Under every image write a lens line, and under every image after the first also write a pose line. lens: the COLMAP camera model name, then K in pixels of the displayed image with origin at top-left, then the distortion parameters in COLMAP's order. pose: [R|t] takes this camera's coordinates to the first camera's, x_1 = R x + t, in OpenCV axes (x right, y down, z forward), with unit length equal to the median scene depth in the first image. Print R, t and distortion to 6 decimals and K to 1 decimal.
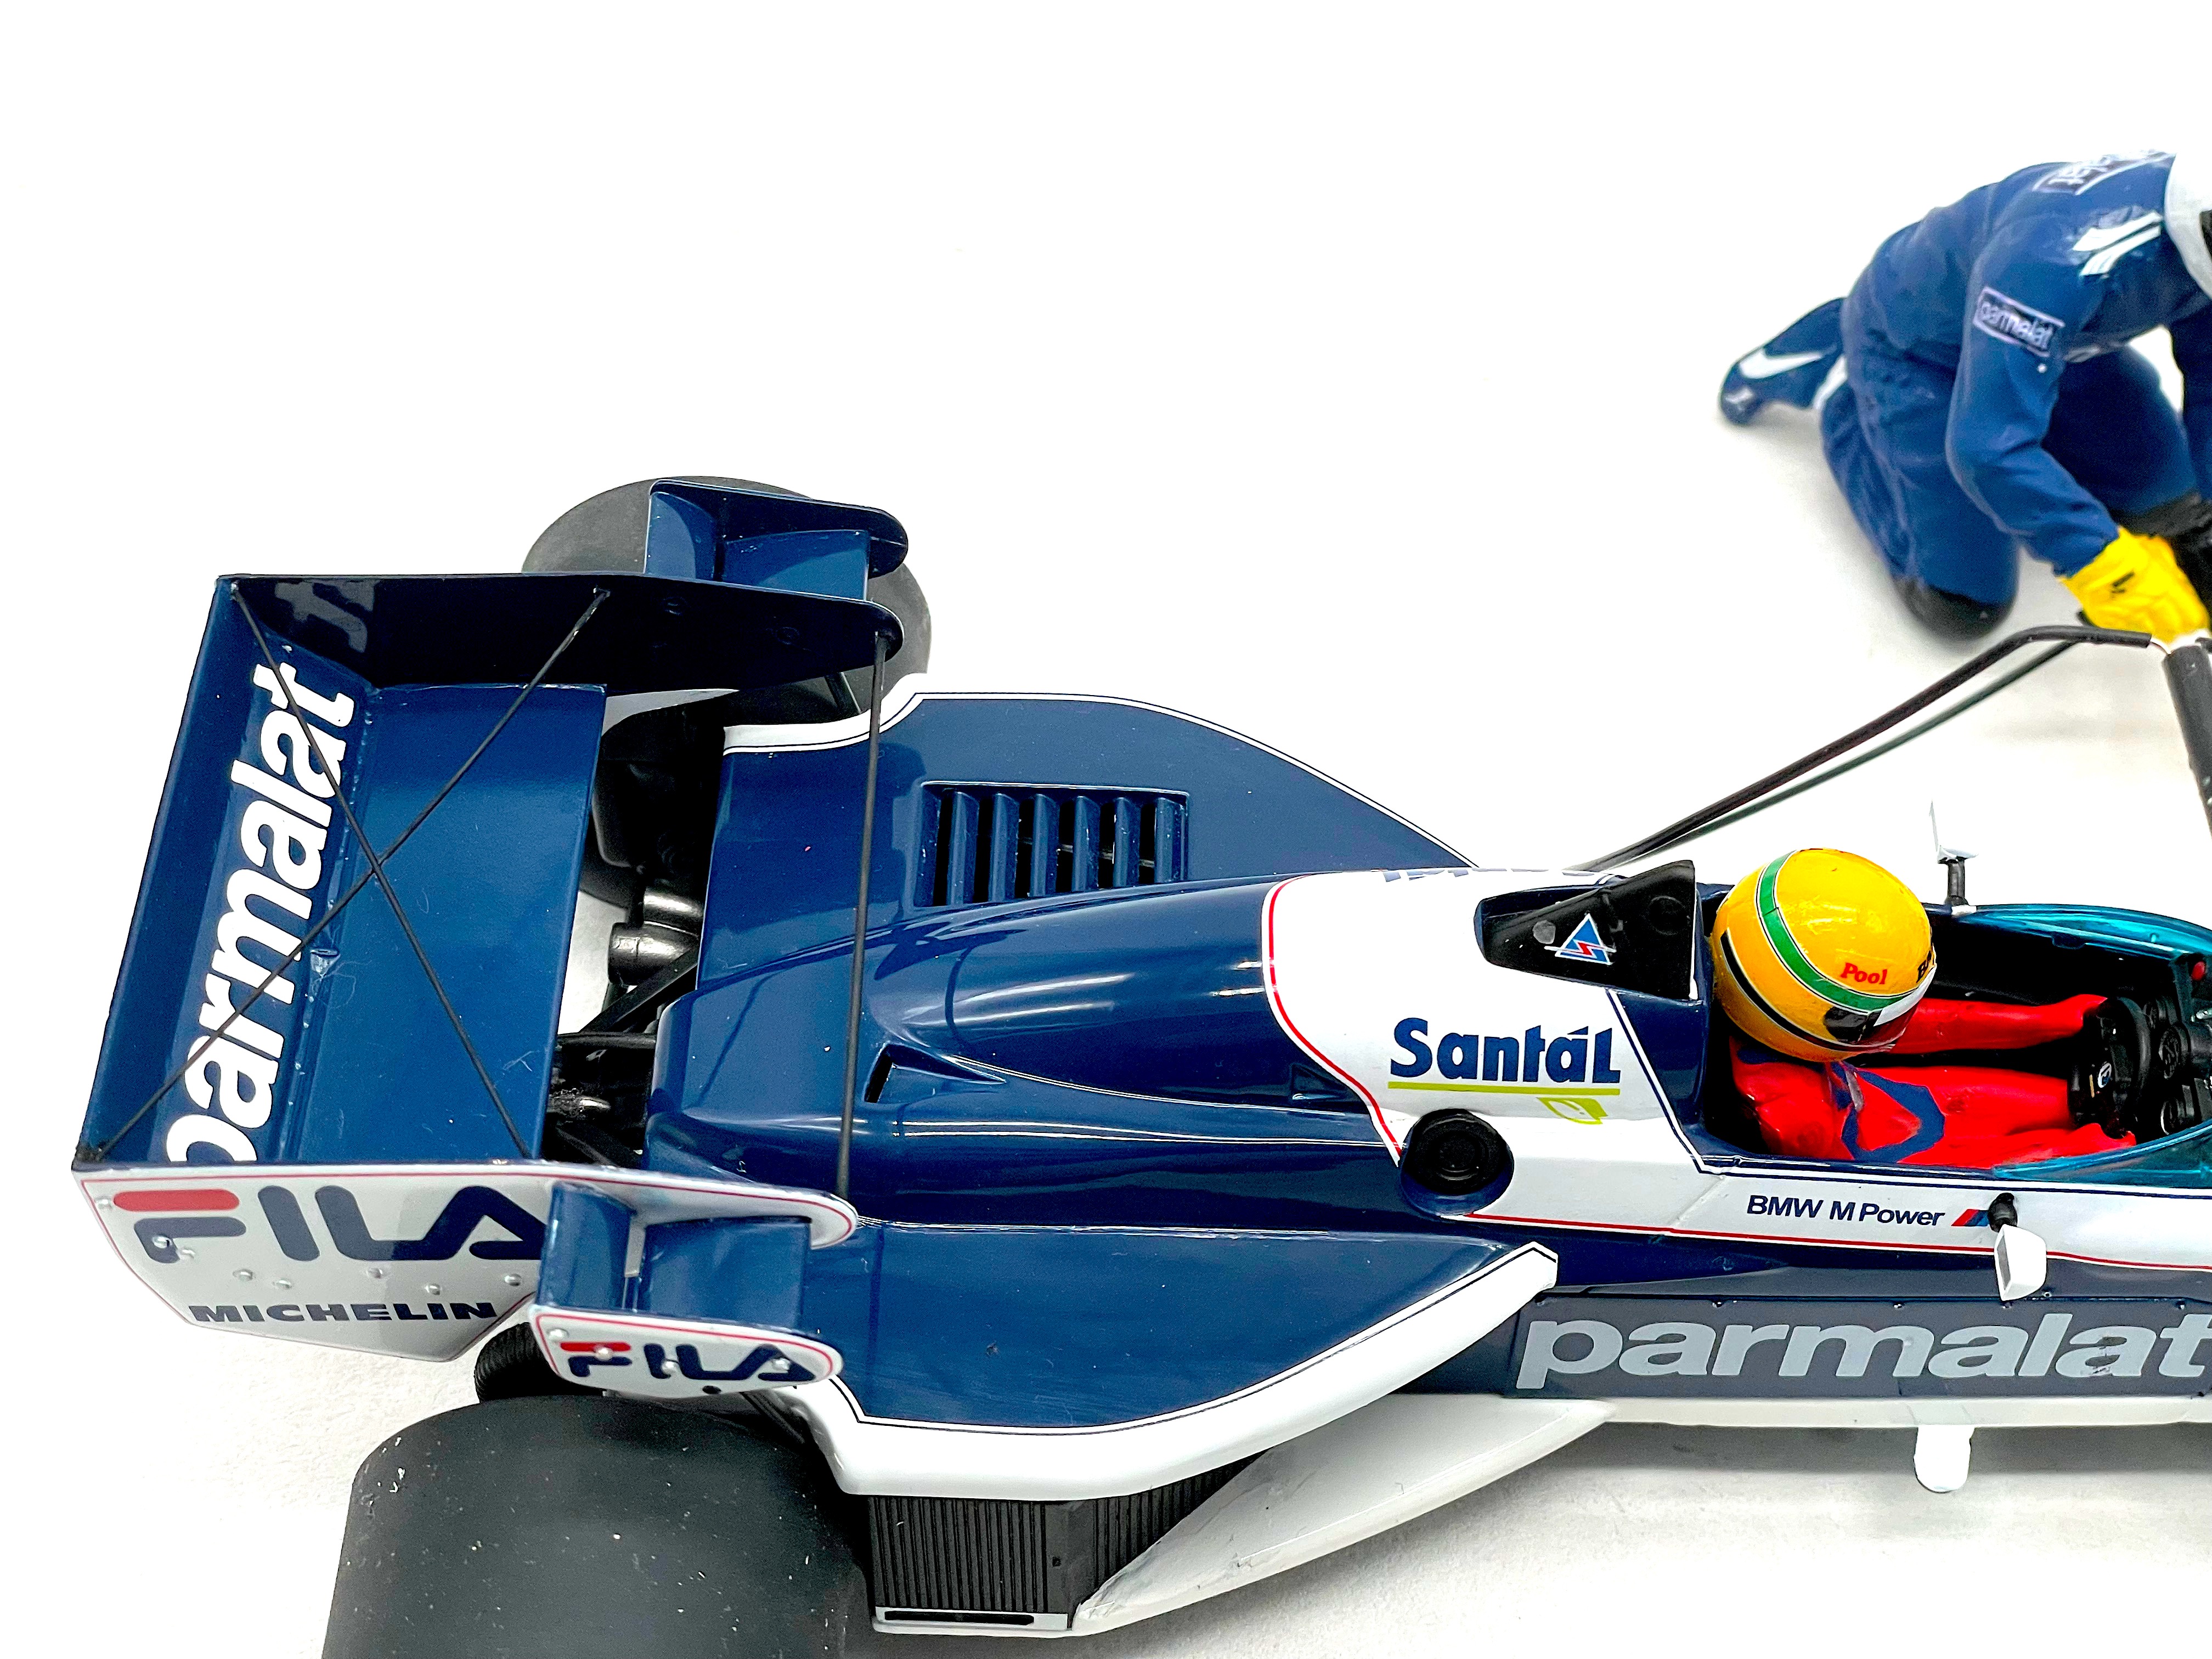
lens RADIAL K [[3398.9, 0, 1106.0], [0, 3398.9, 829.5], [0, 0, 1]] dist [0.038561, 0.038924]
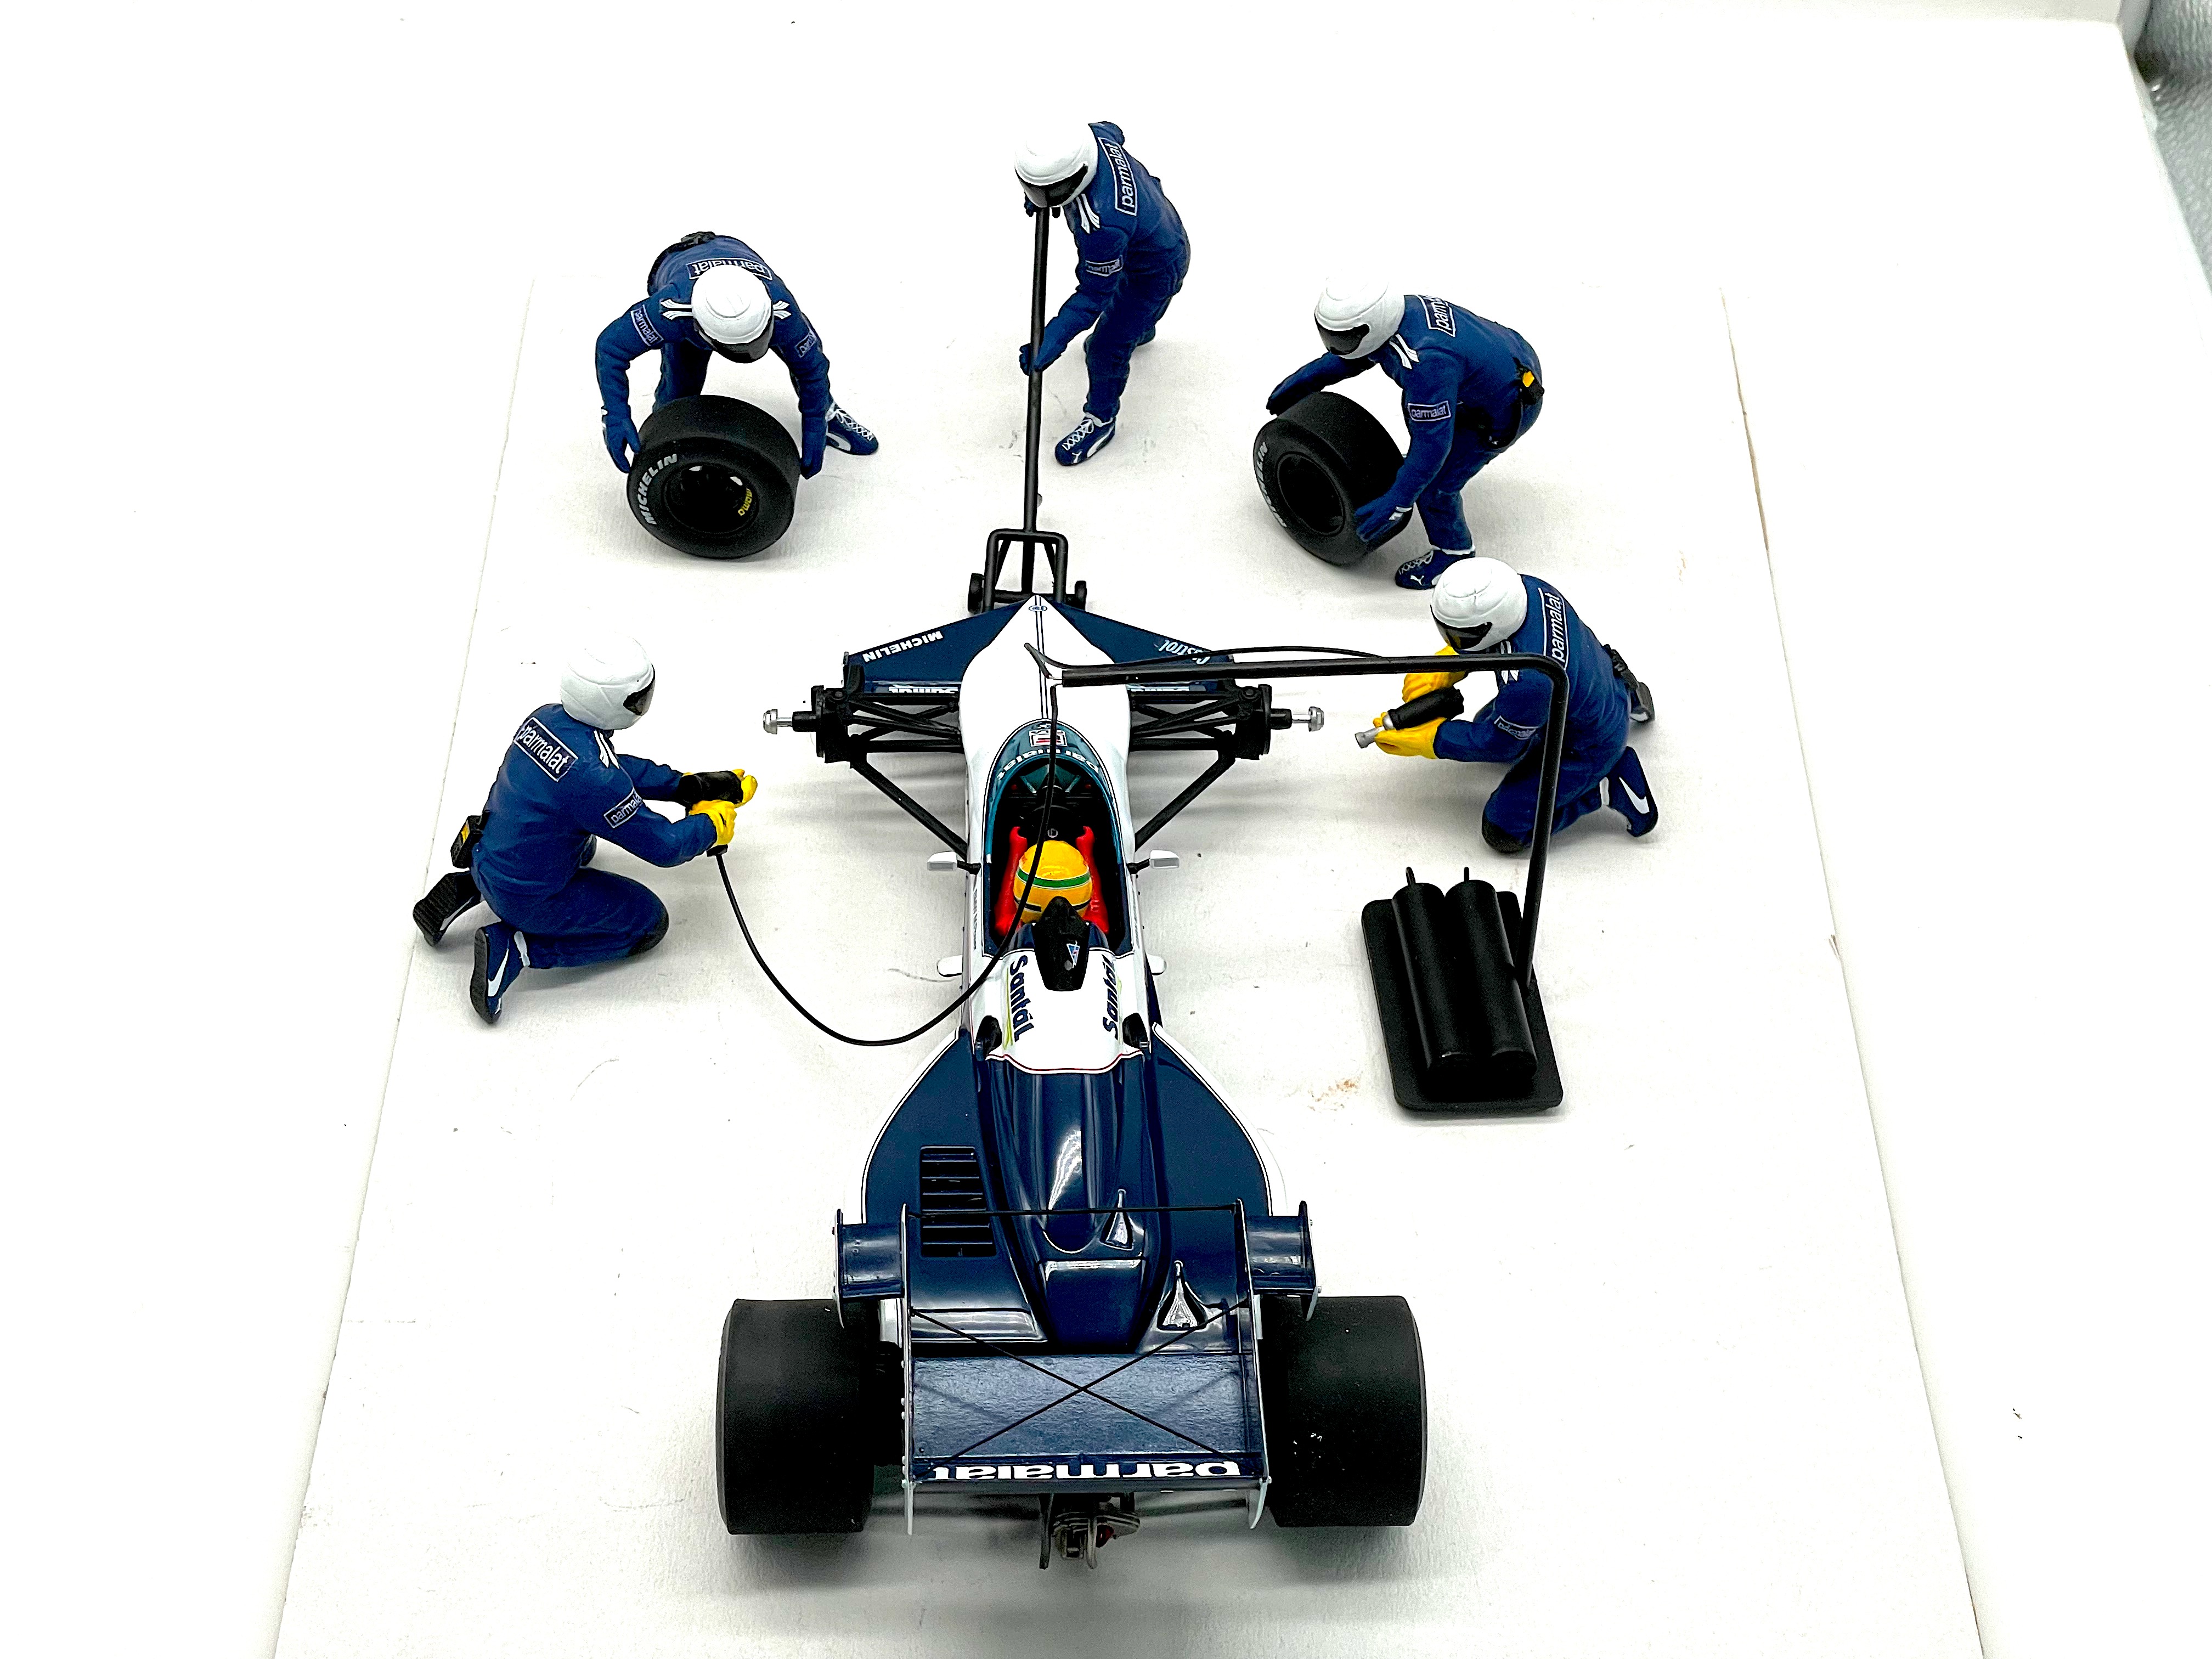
lens RADIAL K [[3309.3, 0, 1081.9], [0, 3309.3, 832.5], [0, 0, 1]] dist [0.078909, 0.054128]
pose [[-0.061525, -0.764491, 0.641692, -1.249449], [0.771991, 0.371060, 0.516086, -1.158801], [-0.632649, 0.527132, 0.567350, -0.341416]]
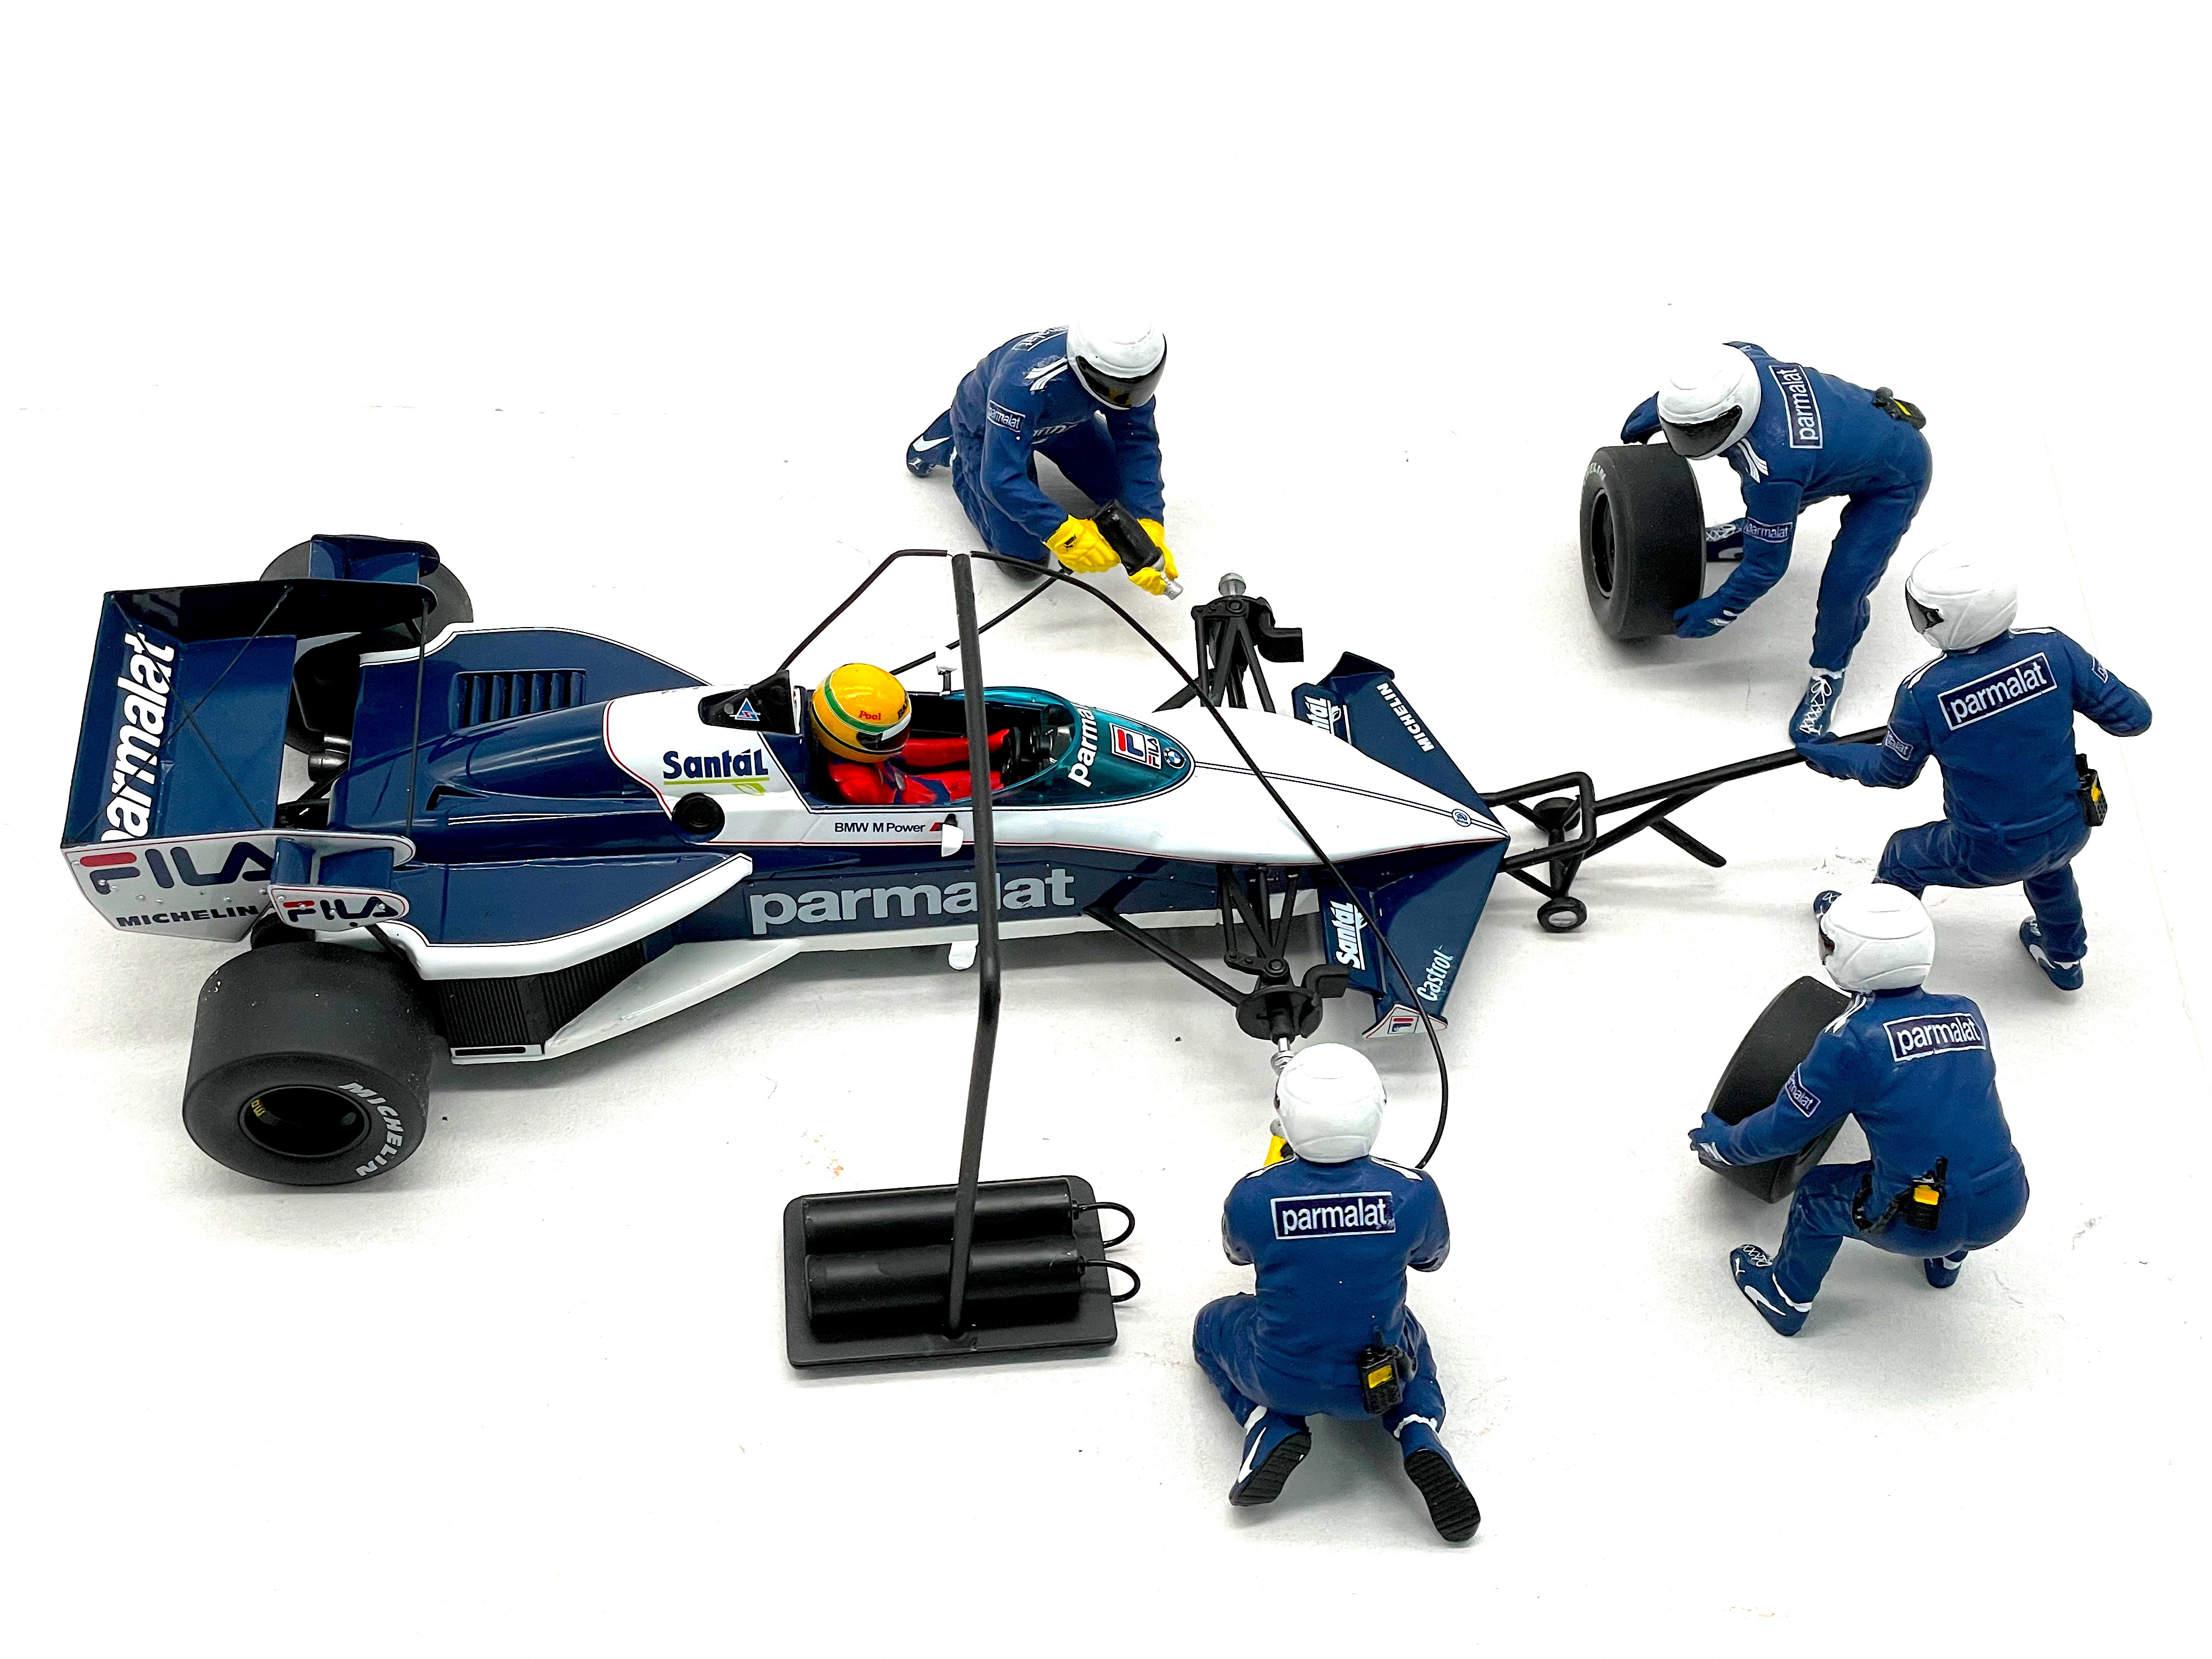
lens RADIAL K [[3309.3, 0, 1081.9], [0, 3309.3, 832.5], [0, 0, 1]] dist [0.078909, 0.054128]
pose [[0.996389, -0.072669, 0.043904, 0.254534], [0.073808, 0.996962, -0.024890, 0.179026], [-0.041962, 0.028040, 0.998726, -1.143064]]
